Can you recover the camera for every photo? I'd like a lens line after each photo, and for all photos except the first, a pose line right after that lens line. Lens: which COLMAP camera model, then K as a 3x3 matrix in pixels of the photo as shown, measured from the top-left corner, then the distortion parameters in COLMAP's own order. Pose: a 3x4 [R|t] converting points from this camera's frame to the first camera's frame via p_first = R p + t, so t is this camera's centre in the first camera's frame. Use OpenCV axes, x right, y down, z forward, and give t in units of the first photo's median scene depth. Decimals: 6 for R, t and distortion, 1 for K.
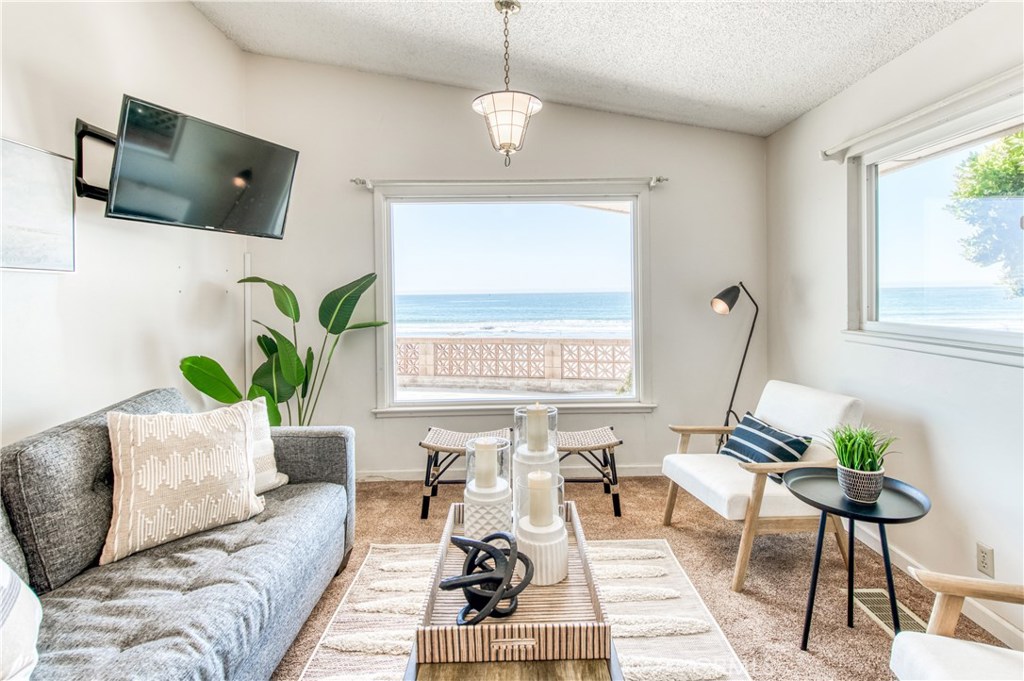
lens RADIAL K [[496.1, 0, 514.9], [0, 496.1, 299.9], [0, 0, 1]] dist [0.002483, 0.000181]
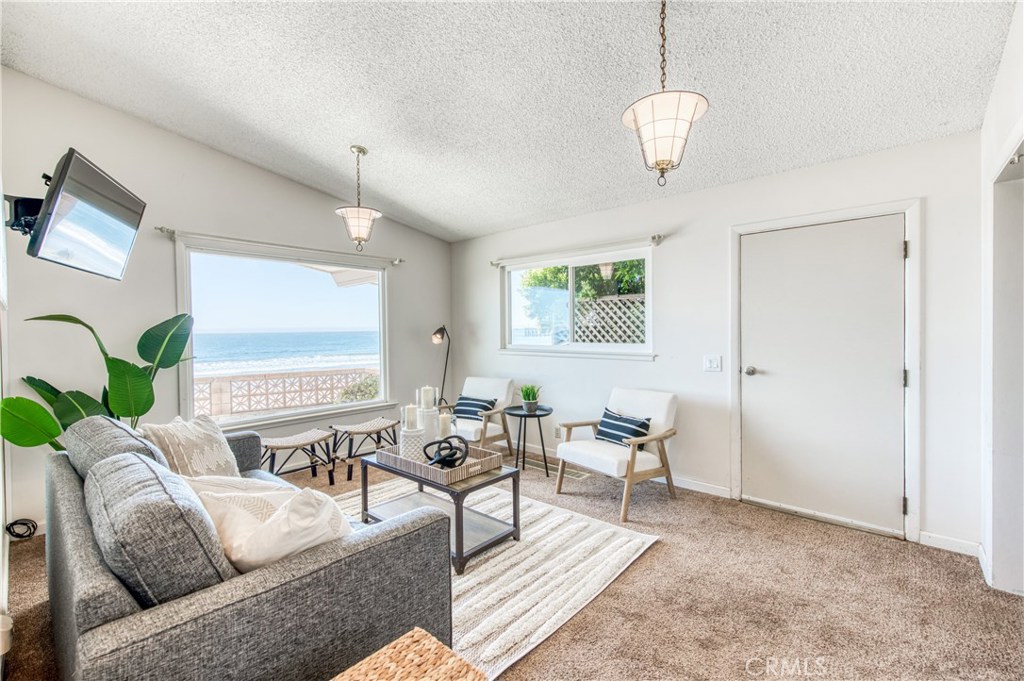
lens RADIAL K [[447.5, 0, 512.0], [0, 447.5, 340.5], [0, 0, 1]] dist [-0.000032, 0.000004]
pose [[0.672205, -0.014937, 0.740215, -0.573002], [0.013964, 0.999874, 0.007496, 0.009853], [-0.740234, 0.005298, 0.672329, -0.250418]]
